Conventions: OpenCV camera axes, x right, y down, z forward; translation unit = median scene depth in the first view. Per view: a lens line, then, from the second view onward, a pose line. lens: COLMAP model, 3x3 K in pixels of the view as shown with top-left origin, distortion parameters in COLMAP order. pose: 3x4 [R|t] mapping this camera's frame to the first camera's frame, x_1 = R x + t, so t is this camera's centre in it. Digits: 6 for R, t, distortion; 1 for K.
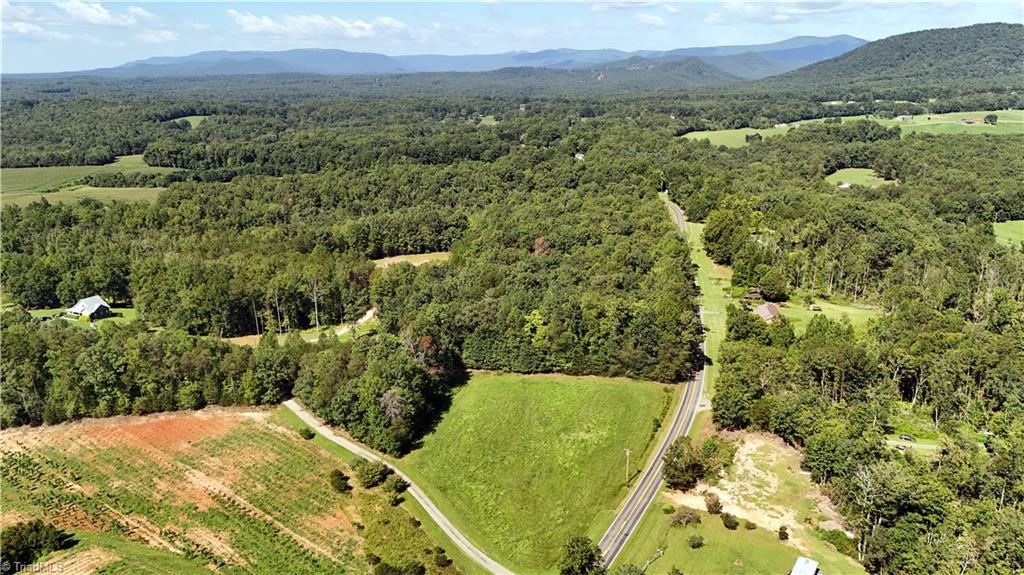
lens RADIAL K [[747.9, 0, 515.0], [0, 747.9, 288.1], [0, 0, 1]] dist [0.087148, -0.098791]
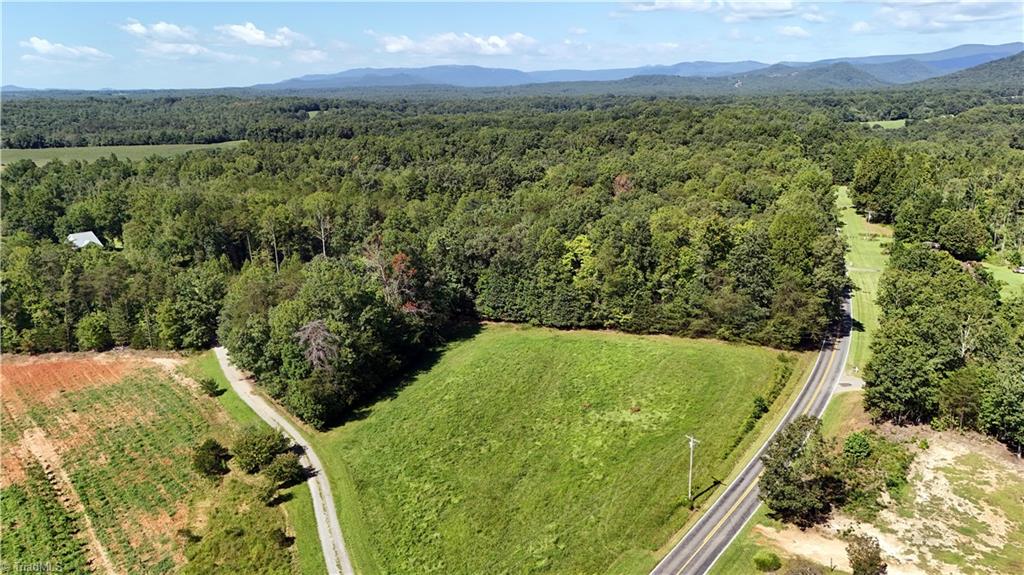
lens RADIAL K [[747.9, 0, 515.0], [0, 747.9, 288.1], [0, 0, 1]] dist [0.087148, -0.098791]
pose [[0.985423, 0.039826, -0.165393, 0.056708], [-0.043224, 0.998921, -0.016995, 0.064090], [0.164538, 0.023896, 0.986081, 0.235901]]
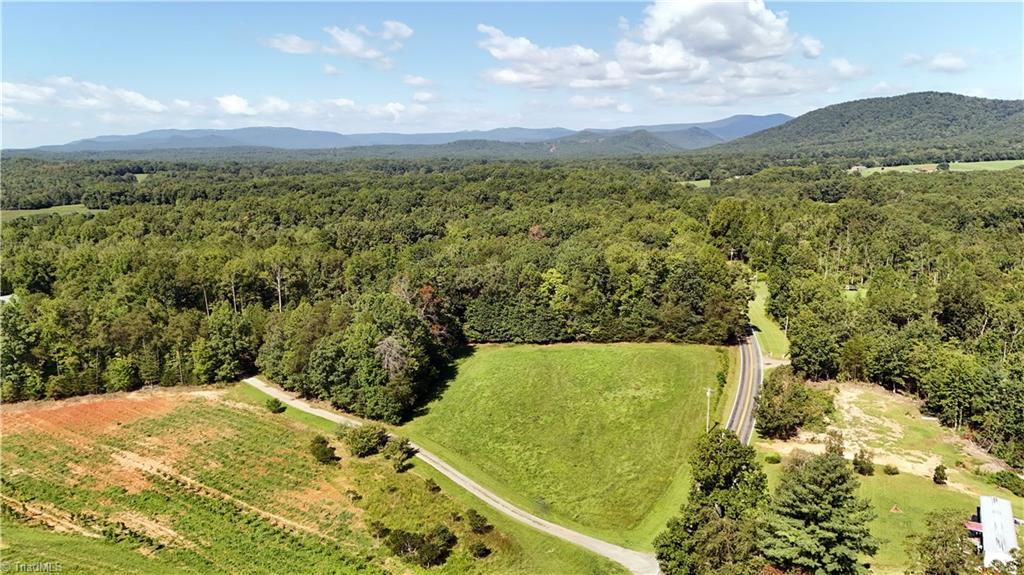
lens RADIAL K [[747.9, 0, 515.0], [0, 747.9, 288.1], [0, 0, 1]] dist [0.087148, -0.098791]
pose [[0.997977, -0.014243, 0.061963, -0.046622], [0.020321, 0.994920, -0.098600, 0.093895], [-0.060244, 0.099660, 0.993196, 0.122944]]
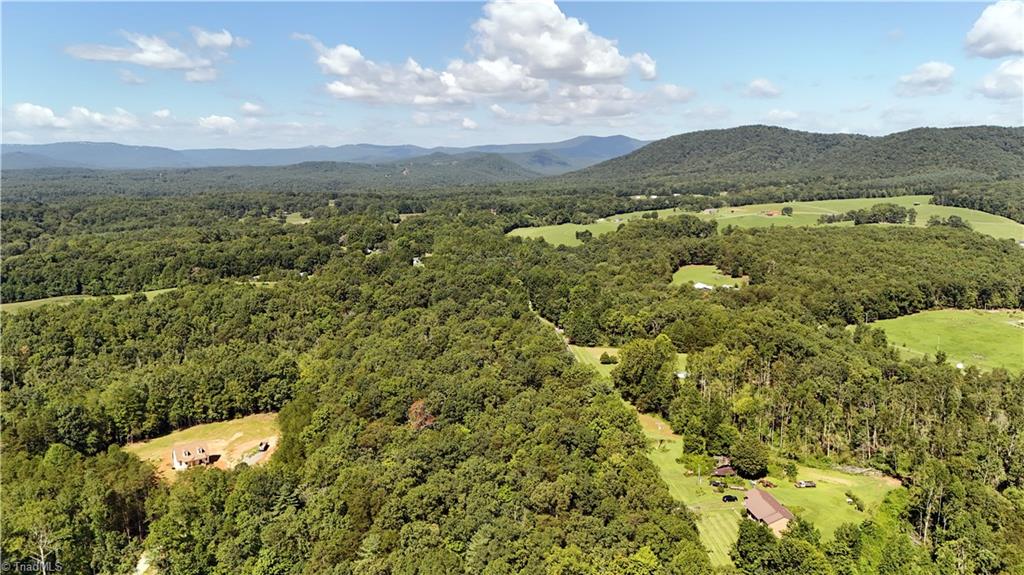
lens RADIAL K [[747.9, 0, 515.0], [0, 747.9, 288.1], [0, 0, 1]] dist [0.087148, -0.098791]
pose [[0.966874, -0.043107, 0.251589, -0.049425], [0.072629, 0.991356, -0.109261, -0.090029], [-0.244705, 0.123914, 0.961647, 0.295082]]
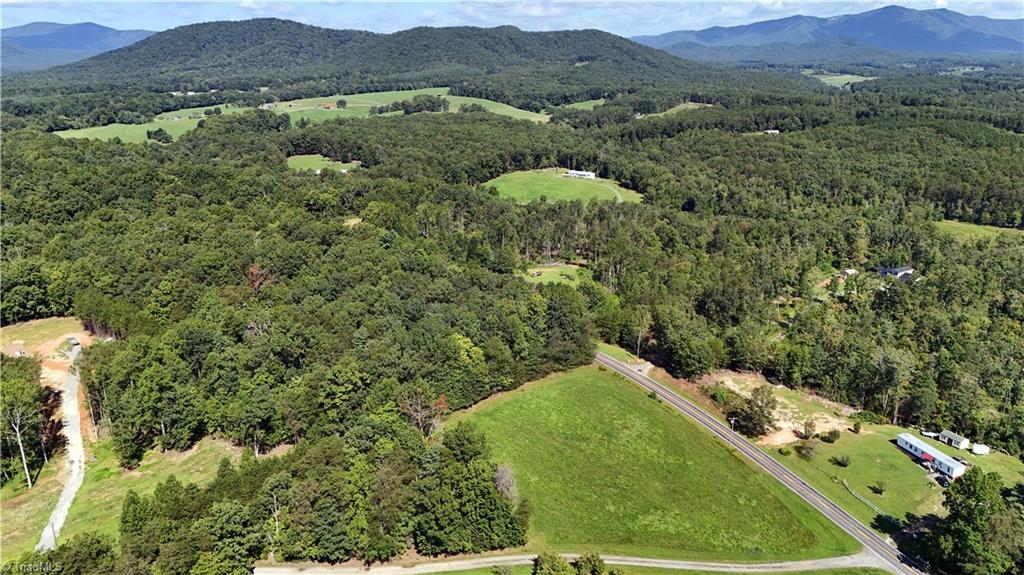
lens RADIAL K [[747.9, 0, 515.0], [0, 747.9, 288.1], [0, 0, 1]] dist [0.087148, -0.098791]
pose [[0.630273, -0.228160, 0.742091, -0.397860], [0.219508, 0.969212, 0.111557, -0.073664], [-0.744696, 0.092584, 0.660951, 0.259541]]
